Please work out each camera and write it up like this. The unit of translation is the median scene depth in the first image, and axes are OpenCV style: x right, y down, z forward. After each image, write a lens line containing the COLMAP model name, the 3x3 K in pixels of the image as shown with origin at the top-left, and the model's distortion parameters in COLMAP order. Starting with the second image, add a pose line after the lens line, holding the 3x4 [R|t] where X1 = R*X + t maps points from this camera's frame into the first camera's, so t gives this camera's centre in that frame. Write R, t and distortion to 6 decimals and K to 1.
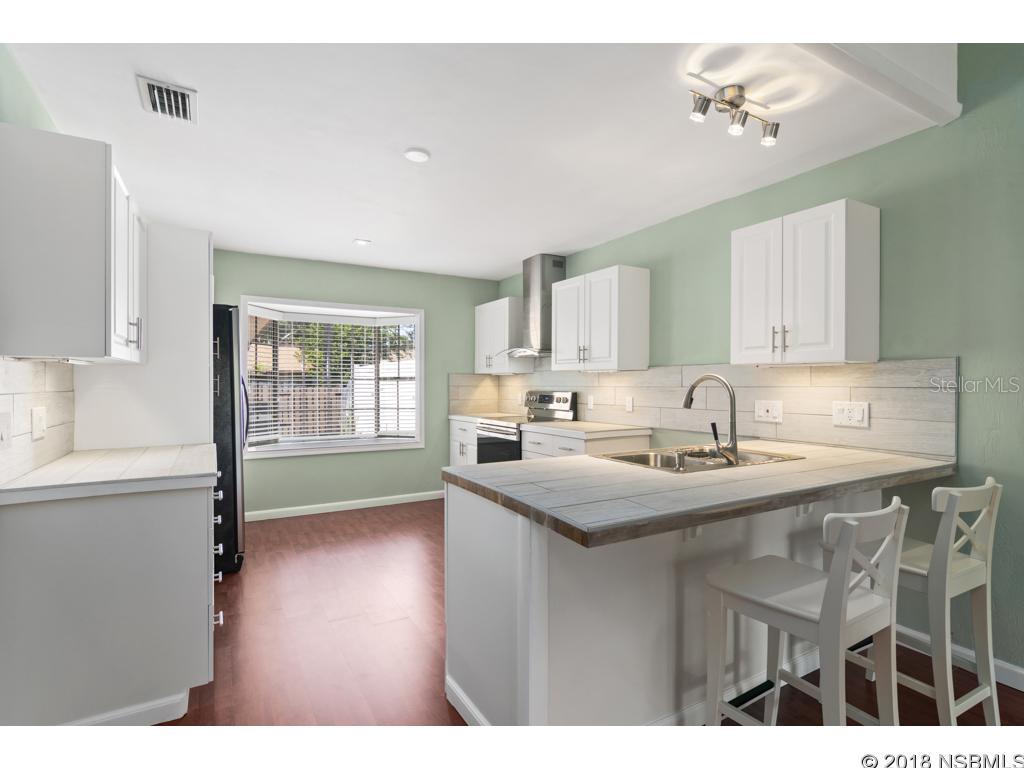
lens RADIAL K [[525.8, 0, 512.0], [0, 525.8, 384.0], [0, 0, 1]] dist [0.000111, 0.000065]
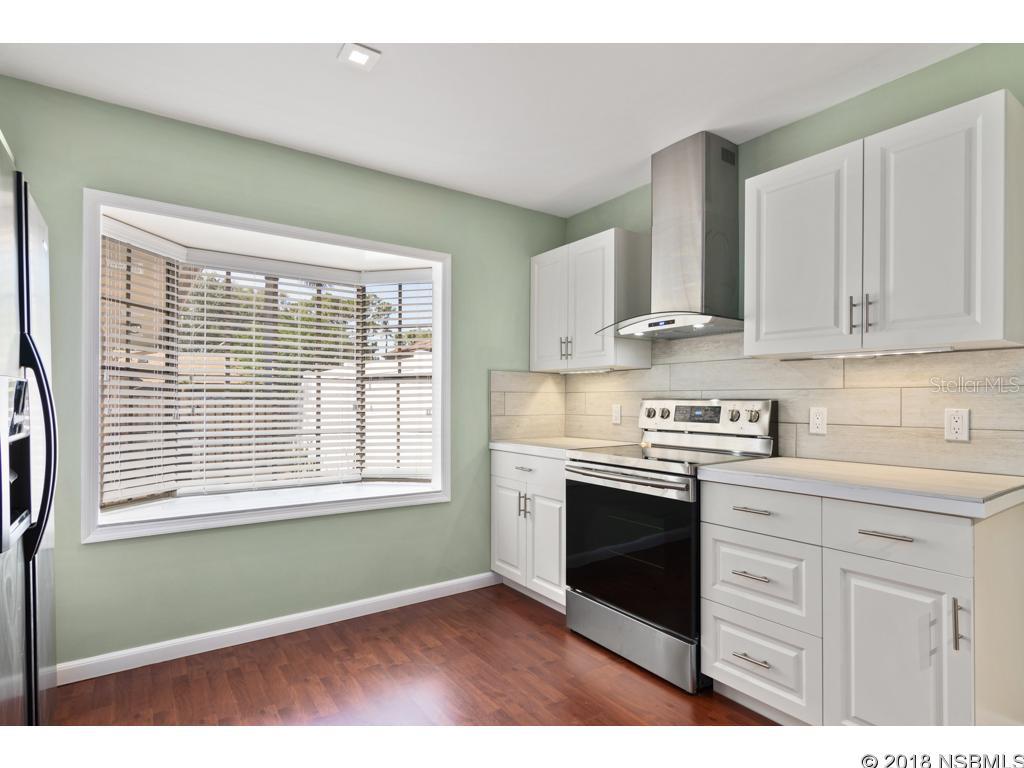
lens RADIAL K [[562.2, 0, 512.0], [0, 562.2, 384.0], [0, 0, 1]] dist [0.002646, 0.000441]
pose [[0.997068, 0.004654, 0.076385, -0.151922], [-0.002557, 0.999618, -0.027534, 0.013386], [-0.076484, 0.027258, 0.996698, 0.410196]]
